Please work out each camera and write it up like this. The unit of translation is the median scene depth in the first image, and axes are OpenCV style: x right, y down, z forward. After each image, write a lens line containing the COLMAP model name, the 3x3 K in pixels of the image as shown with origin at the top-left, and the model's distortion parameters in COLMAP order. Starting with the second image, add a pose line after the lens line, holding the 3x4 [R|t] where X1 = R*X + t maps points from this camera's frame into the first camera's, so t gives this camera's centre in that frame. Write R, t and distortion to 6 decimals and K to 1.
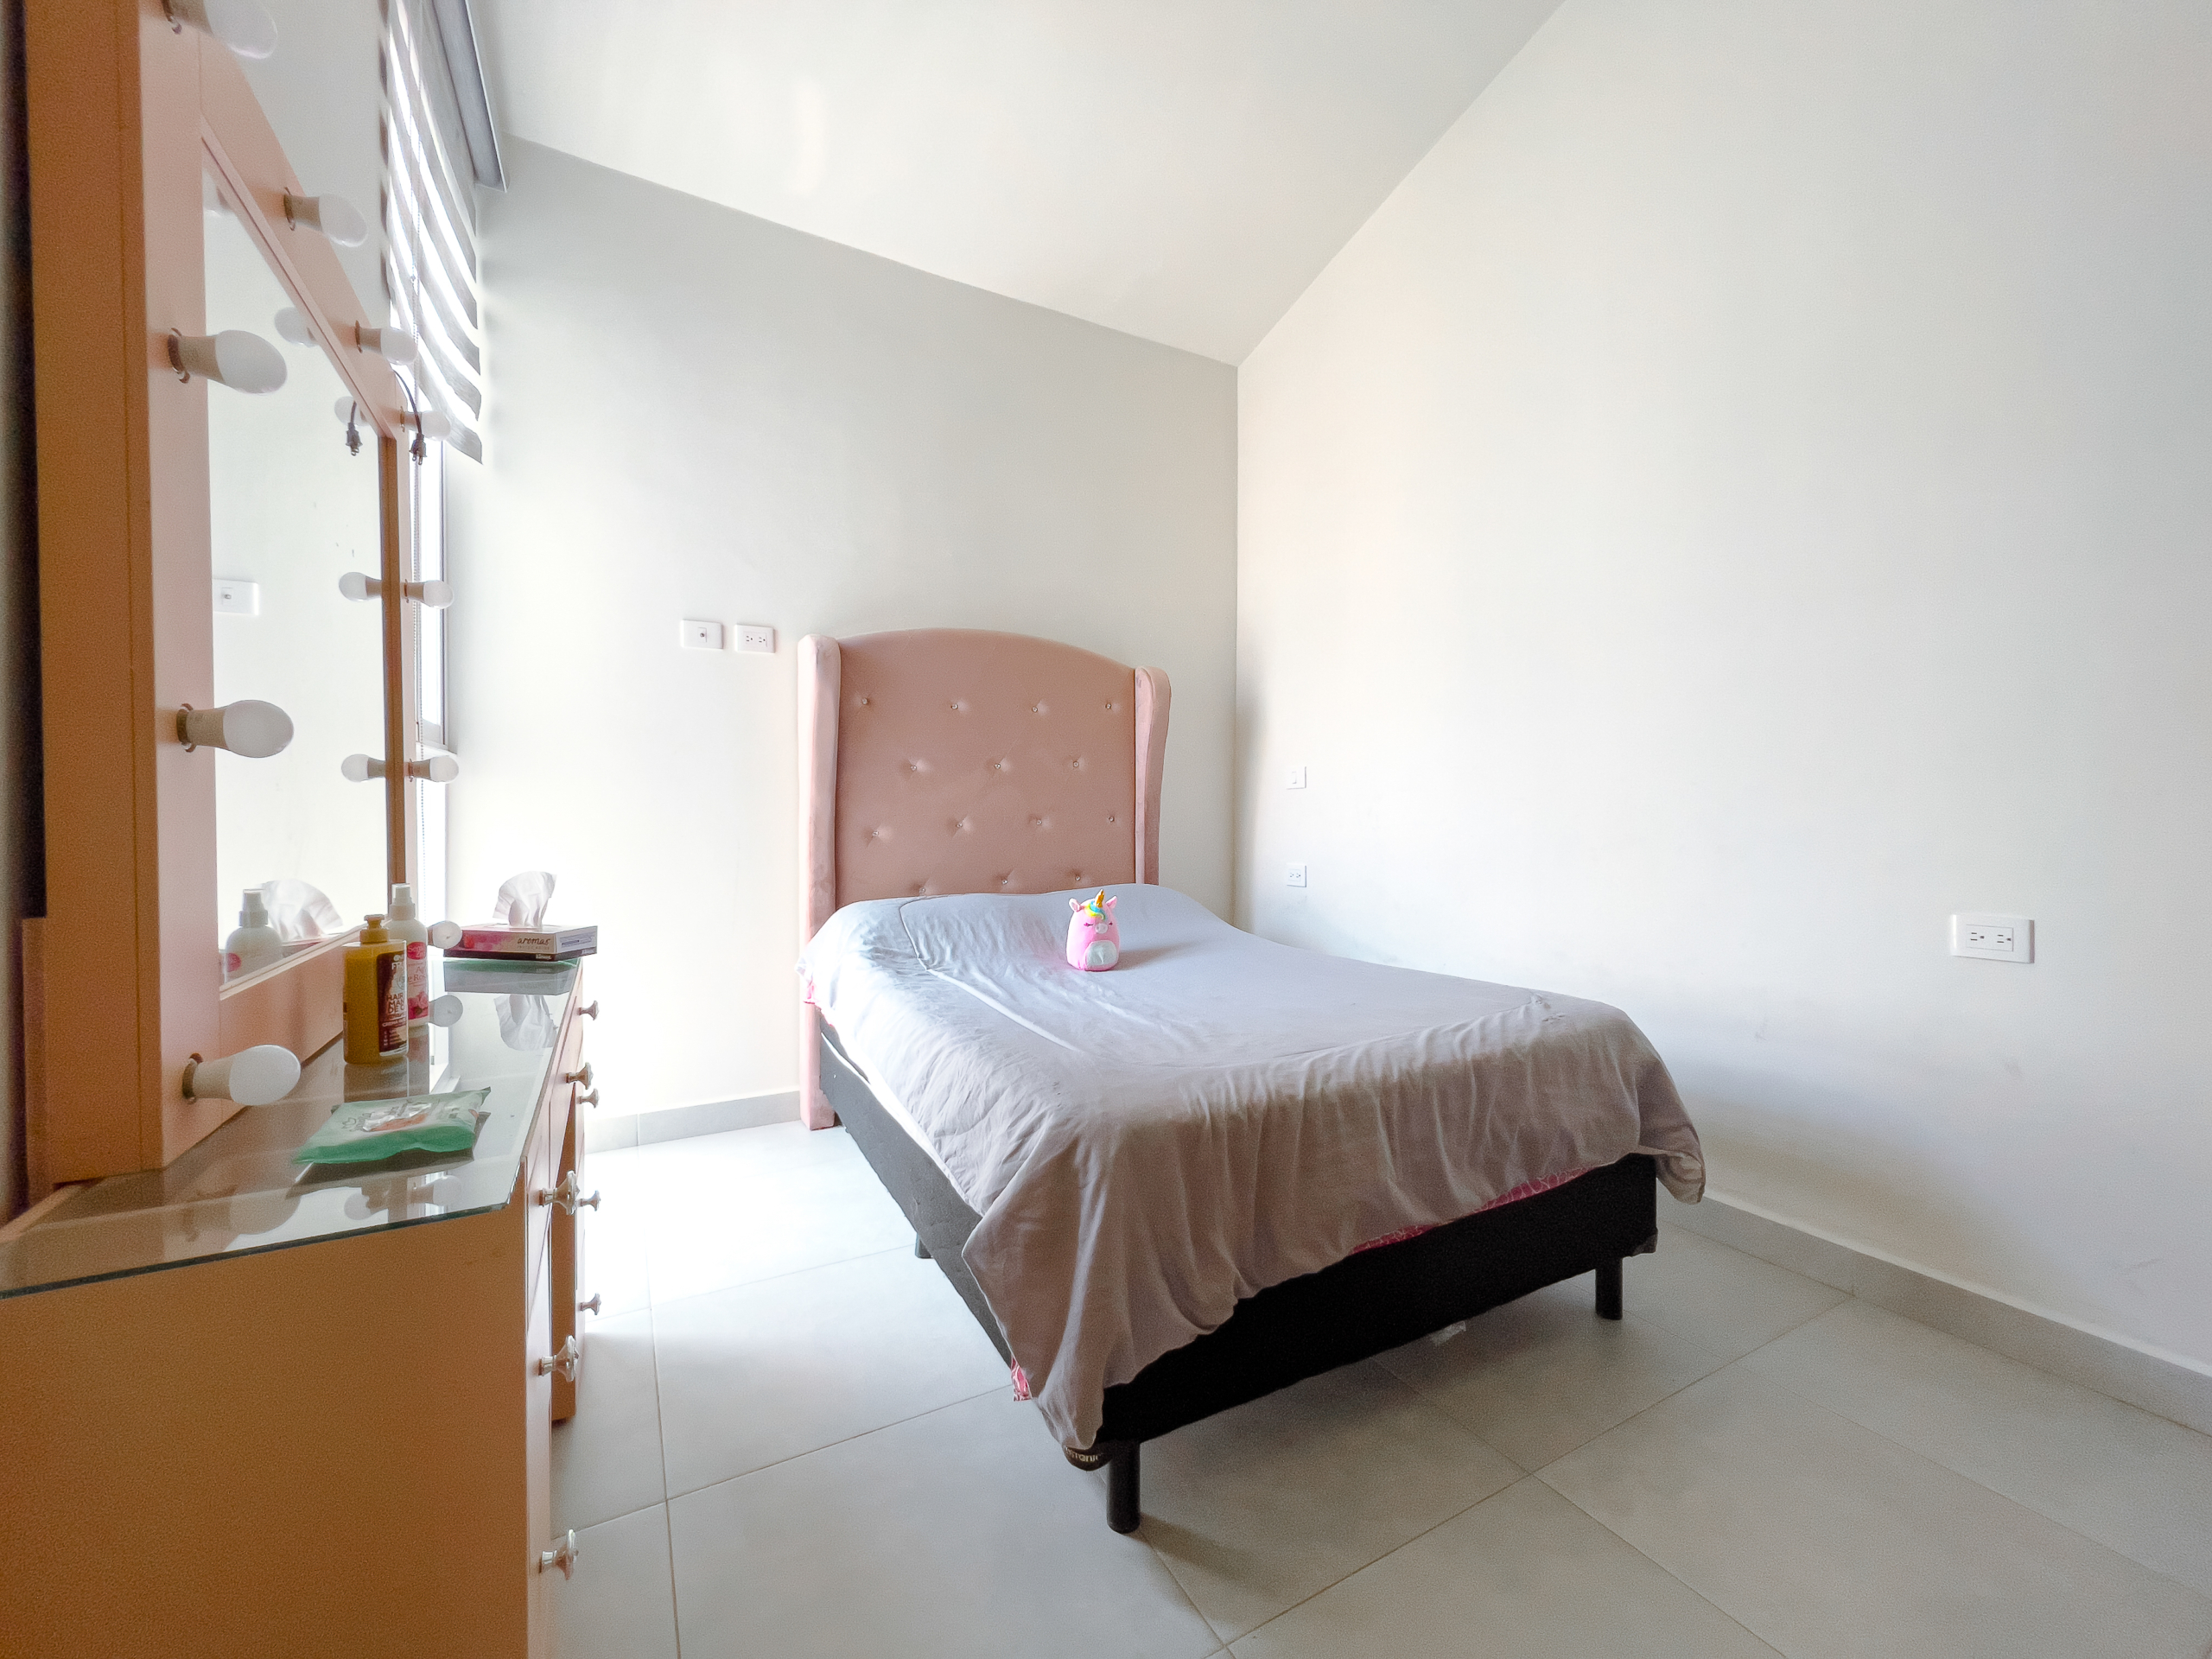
lens RADIAL K [[903.6, 0, 1096.7], [0, 903.6, 823.8], [0, 0, 1]] dist [0.000541, 0.000386]
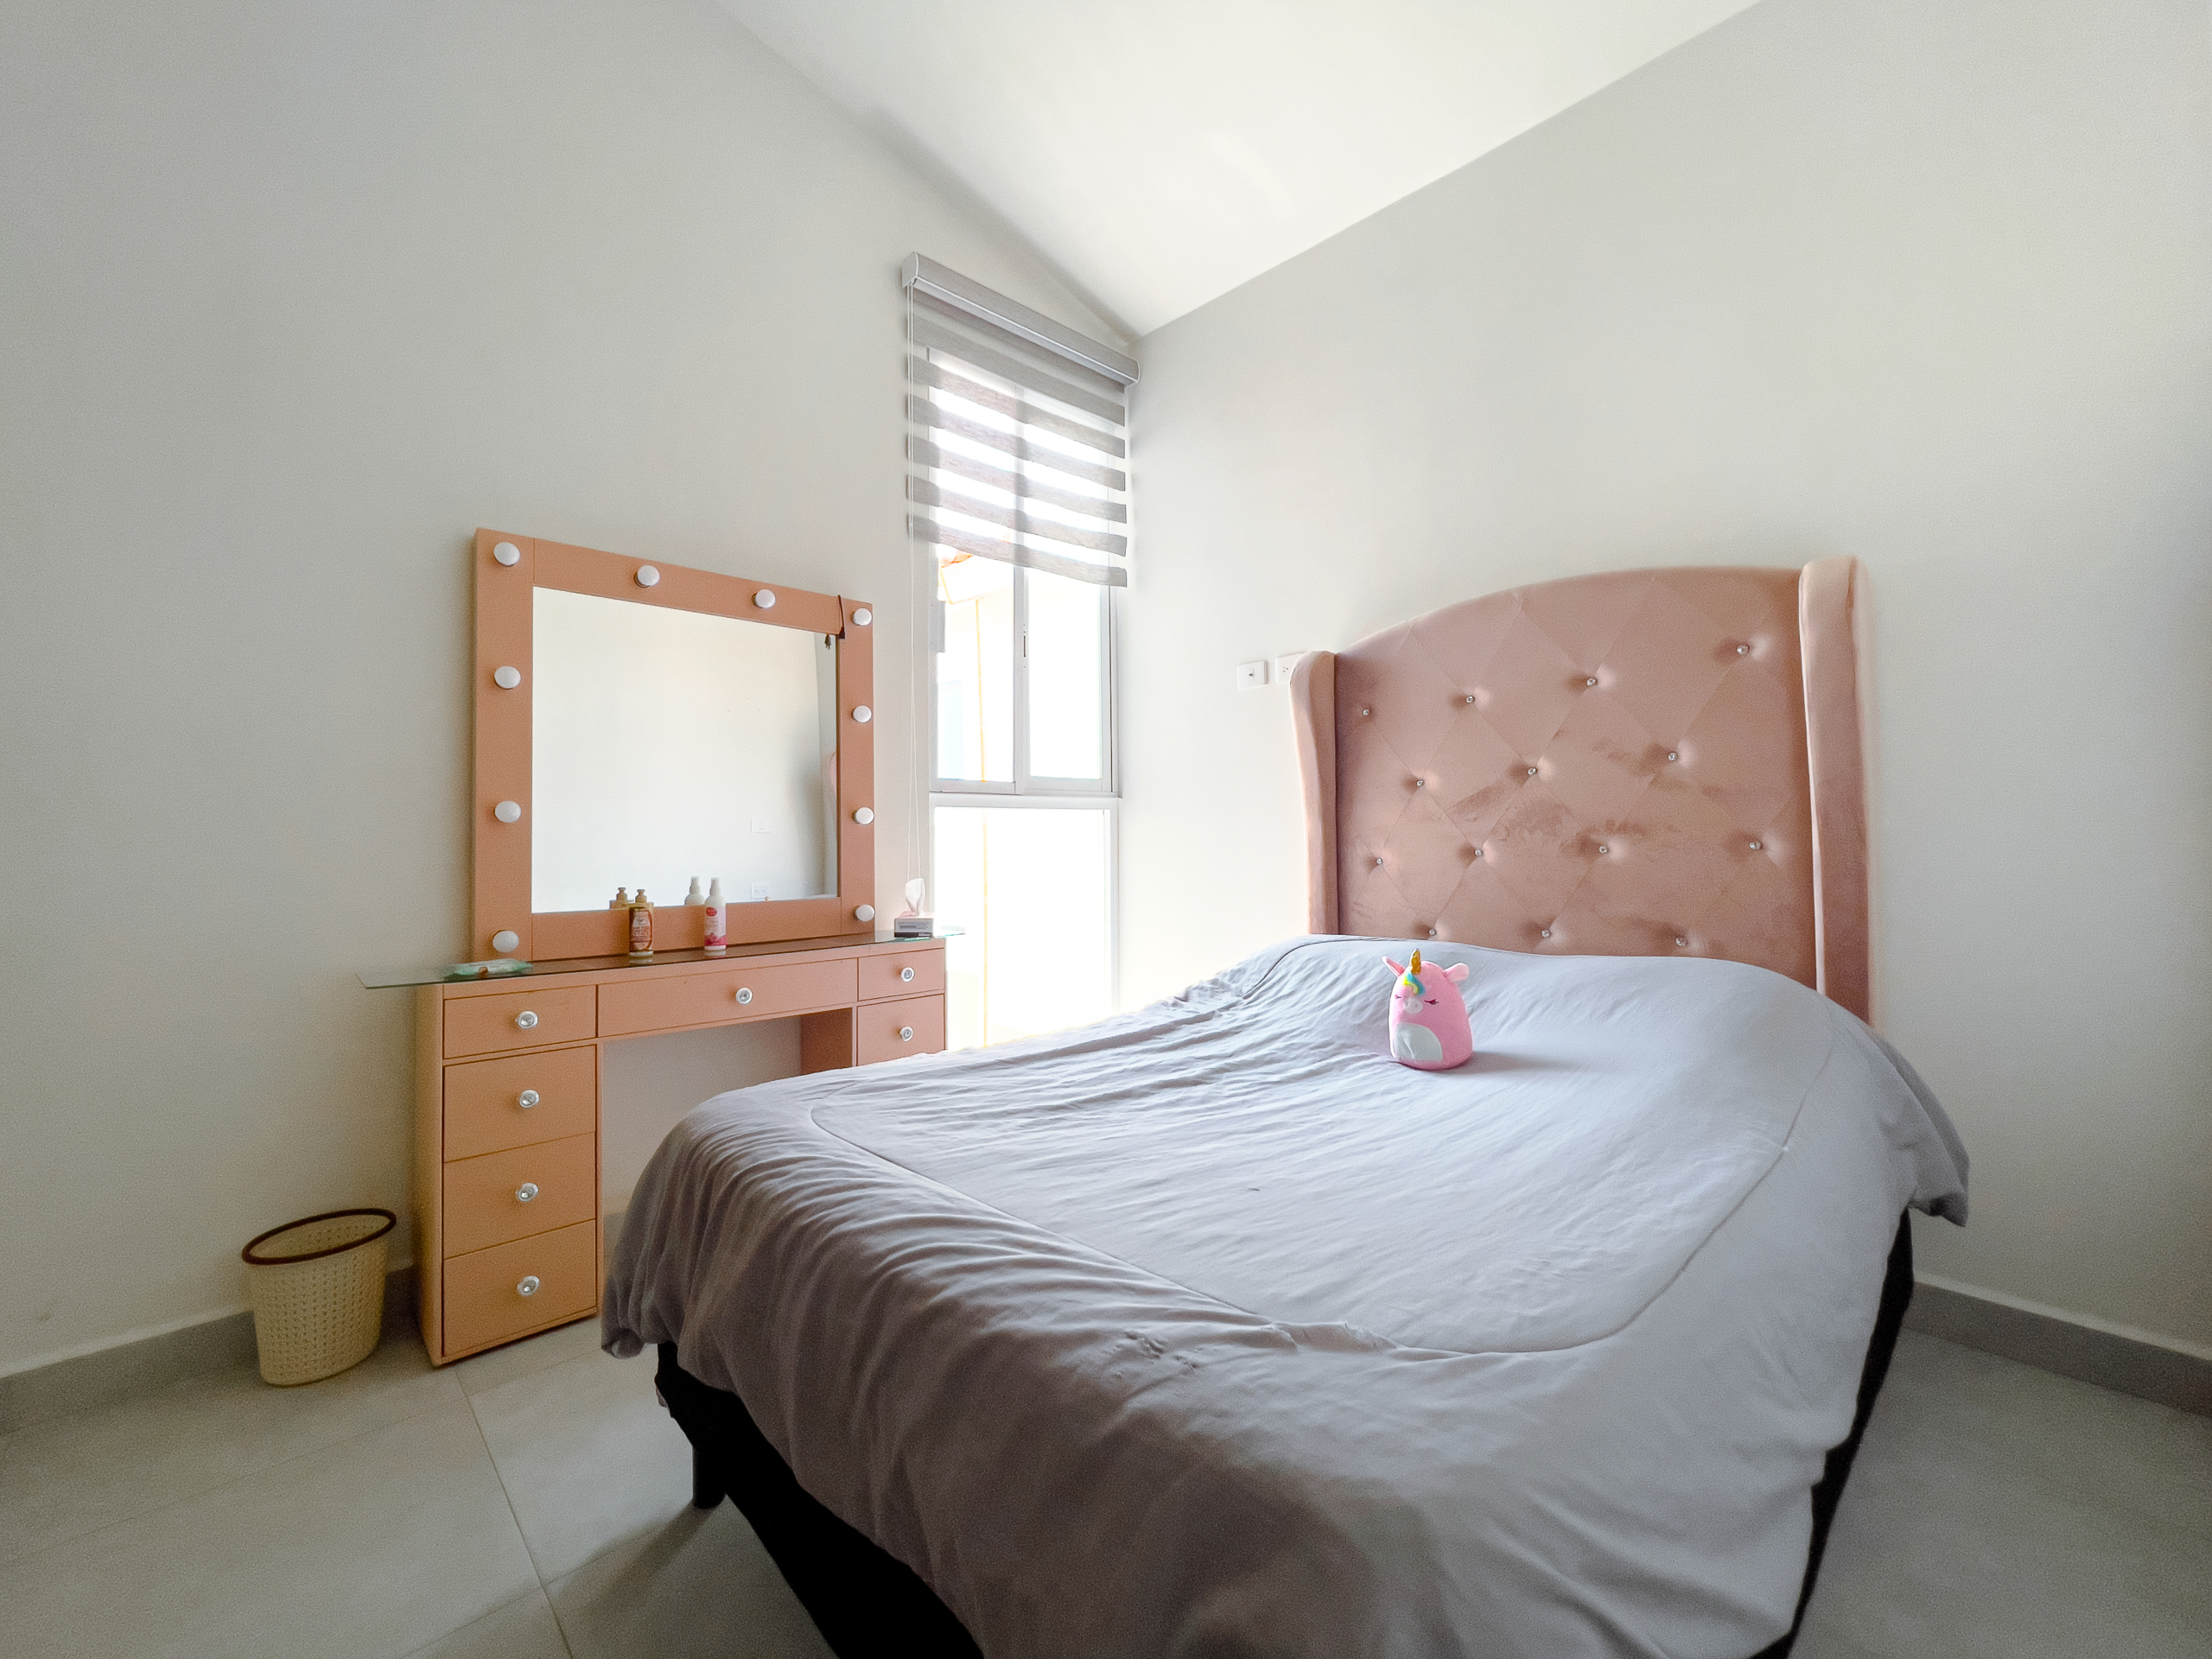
lens RADIAL K [[903.6, 0, 1096.6], [0, 903.6, 828.8], [0, 0, 1]] dist [0.000541, 0.000386]
pose [[0.252747, -0.003718, -0.967525, 0.569073], [-0.003840, 0.999981, -0.004845, -0.016205], [0.967525, 0.004940, 0.252728, 0.537495]]
